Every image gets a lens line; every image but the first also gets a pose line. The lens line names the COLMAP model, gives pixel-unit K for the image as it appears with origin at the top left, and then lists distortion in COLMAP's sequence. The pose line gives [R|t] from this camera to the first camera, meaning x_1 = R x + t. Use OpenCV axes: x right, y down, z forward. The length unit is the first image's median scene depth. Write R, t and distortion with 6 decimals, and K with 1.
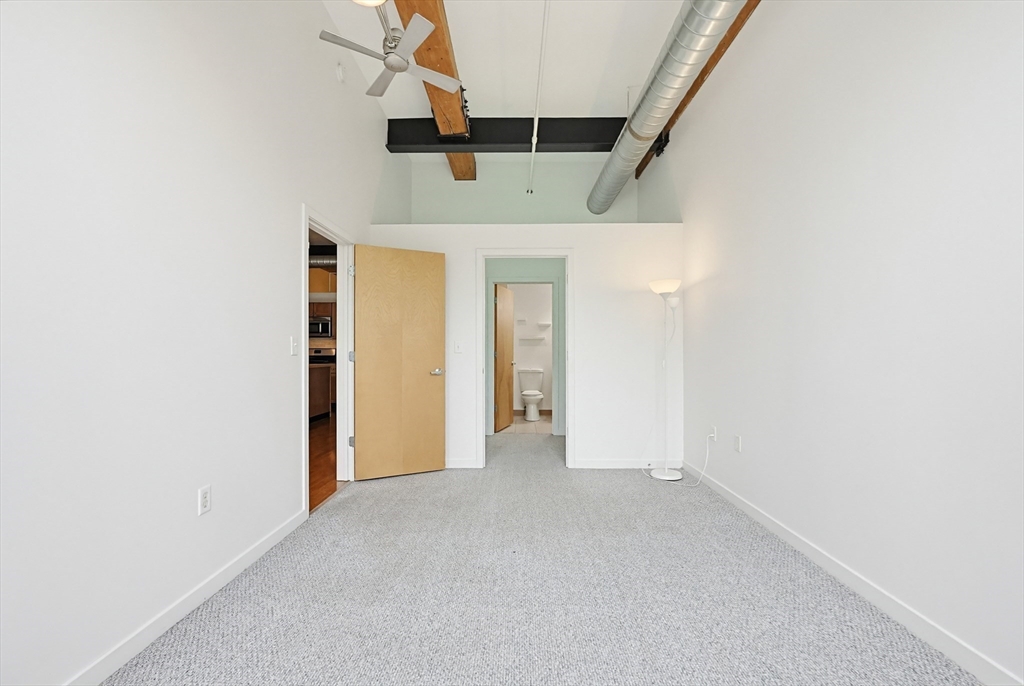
lens RADIAL K [[444.7, 0, 511.0], [0, 444.7, 349.7], [0, 0, 1]] dist [0.001790, -0.000134]
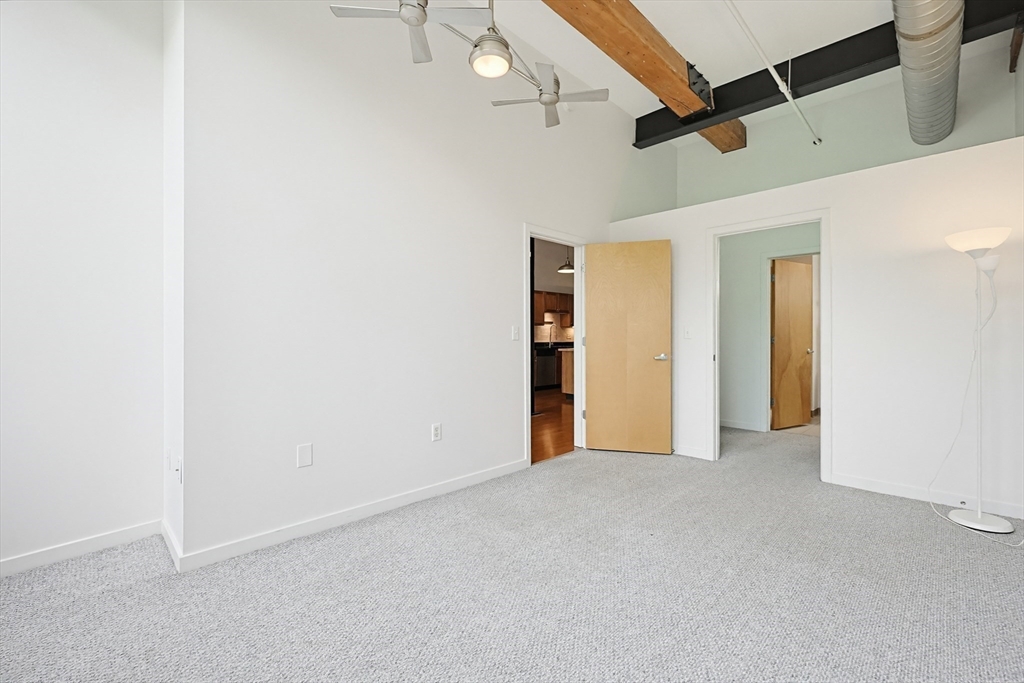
lens RADIAL K [[438.1, 0, 505.5], [0, 438.1, 337.0], [0, 0, 1]] dist [-0.005176, 0.001291]
pose [[0.718419, -0.000595, -0.695611, 0.277272], [0.003665, 0.999989, 0.002930, -0.000107], [0.695601, -0.004654, 0.718413, 0.032421]]
